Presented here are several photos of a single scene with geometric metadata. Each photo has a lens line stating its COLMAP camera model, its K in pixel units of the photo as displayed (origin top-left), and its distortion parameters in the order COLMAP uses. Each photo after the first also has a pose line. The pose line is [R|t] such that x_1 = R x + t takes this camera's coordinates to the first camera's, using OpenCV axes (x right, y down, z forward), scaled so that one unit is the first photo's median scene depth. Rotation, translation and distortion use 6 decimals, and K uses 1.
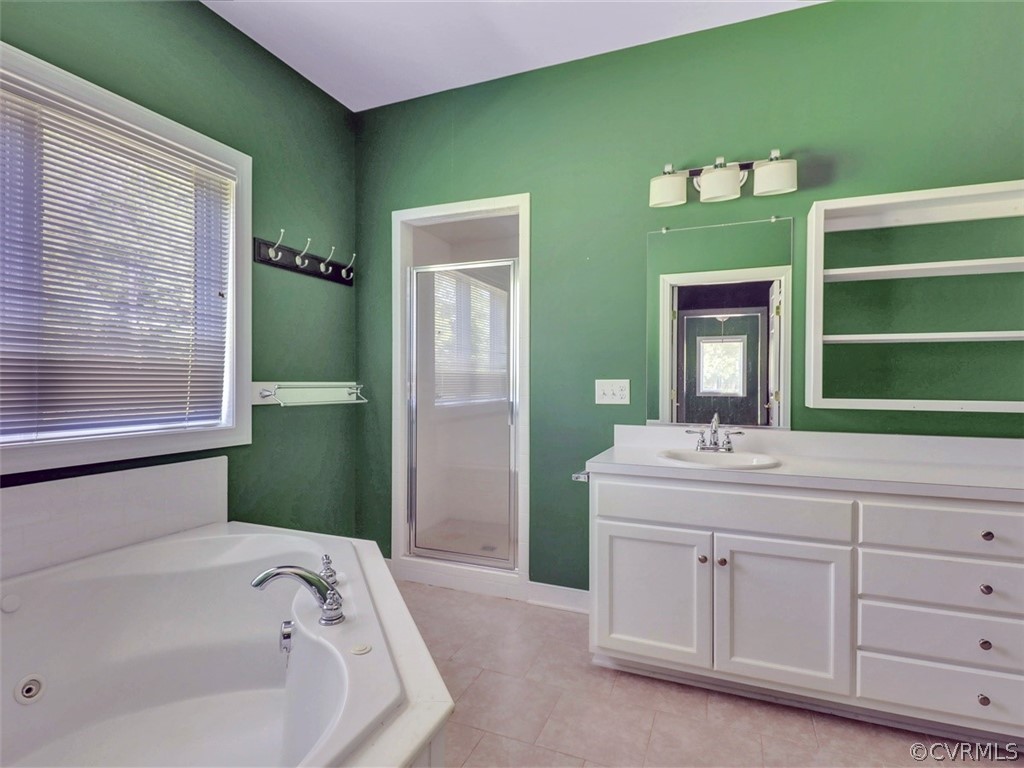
lens RADIAL K [[528.8, 0, 515.1], [0, 528.8, 387.6], [0, 0, 1]] dist [0.012822, -0.005797]
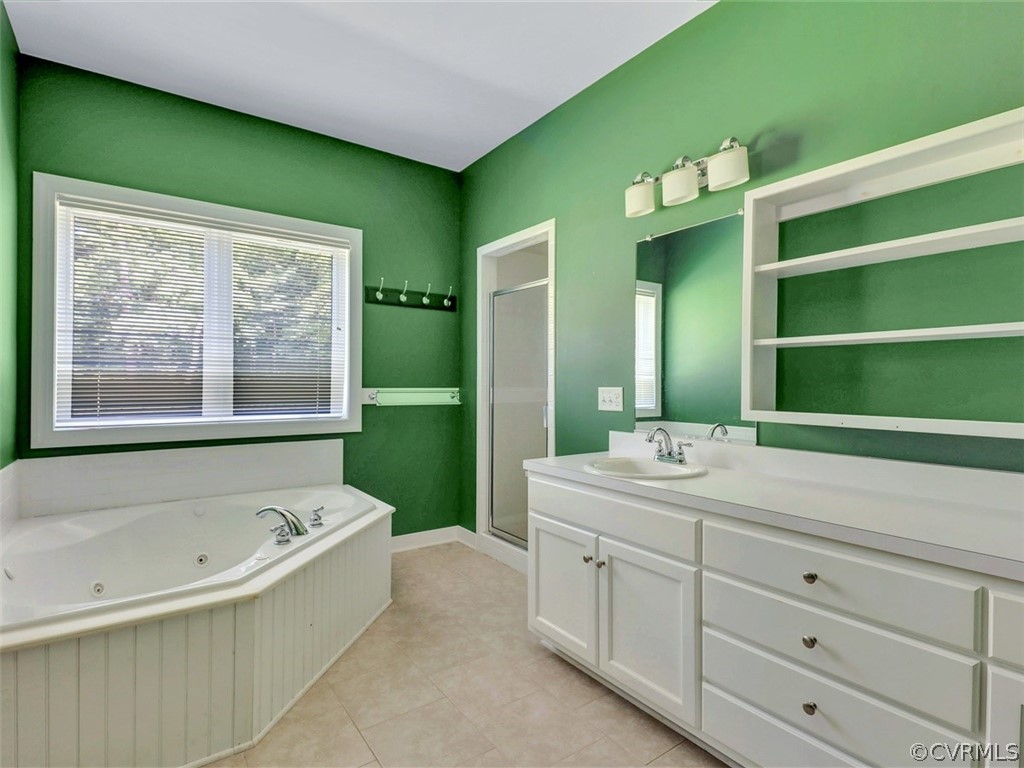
lens RADIAL K [[528.8, 0, 515.8], [0, 528.8, 386.1], [0, 0, 1]] dist [0.012822, -0.005797]
pose [[0.845024, 0.002219, -0.534724, 0.652291], [-0.006688, 0.999957, -0.006418, -0.010217], [0.534687, 0.009000, 0.845002, 0.027211]]
